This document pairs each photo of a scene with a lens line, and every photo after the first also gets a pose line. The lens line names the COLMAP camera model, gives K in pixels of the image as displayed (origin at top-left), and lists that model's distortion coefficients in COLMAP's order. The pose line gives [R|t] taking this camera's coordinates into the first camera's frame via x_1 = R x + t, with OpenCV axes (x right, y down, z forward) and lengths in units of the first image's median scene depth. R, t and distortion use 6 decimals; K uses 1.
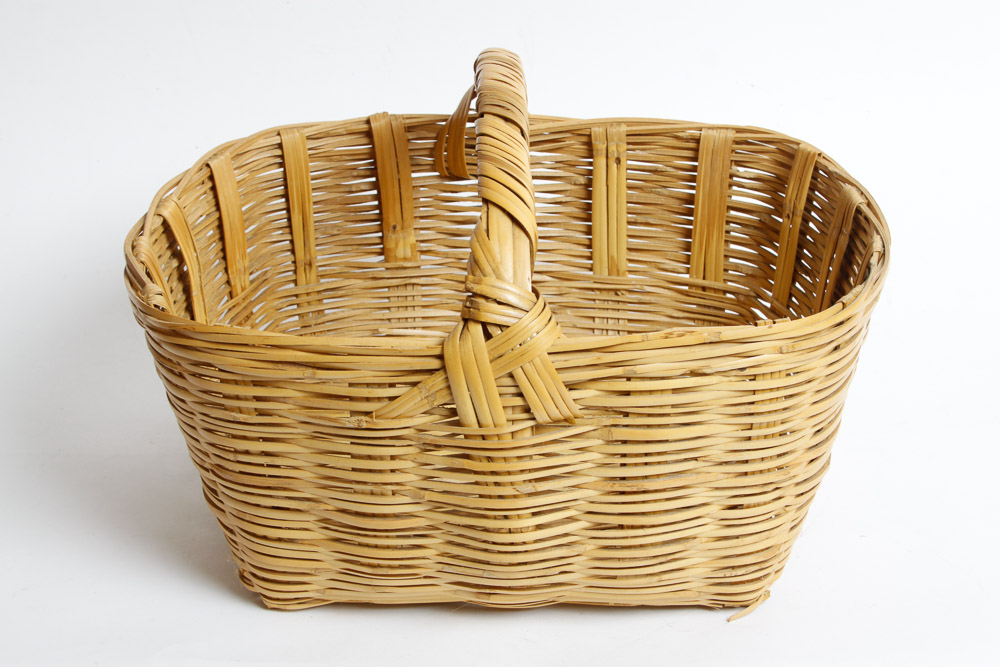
lens RADIAL K [[2053.6, 0, 500.0], [0, 2053.6, 333.5], [0, 0, 1]] dist [0.214631, 0.188780]
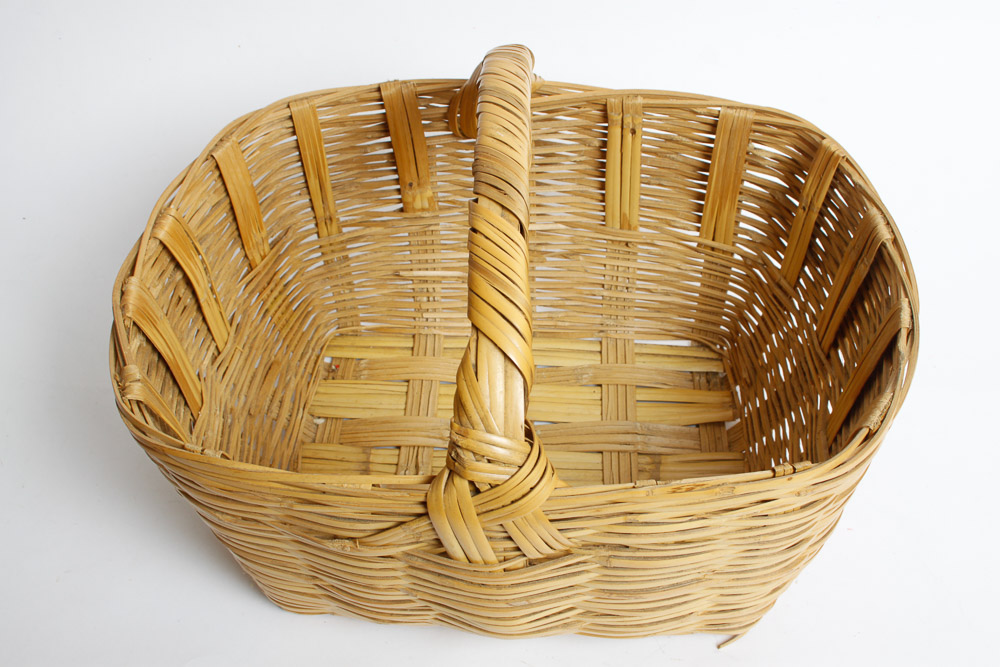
lens RADIAL K [[1220.3, 0, 500.0], [0, 1220.3, 333.5], [0, 0, 1]] dist [-0.007850, -0.009220]
pose [[0.998704, 0.018812, -0.047301, 0.023150], [-0.000388, 0.931994, 0.362473, -0.205148], [0.050903, -0.361985, 0.930793, 0.419729]]
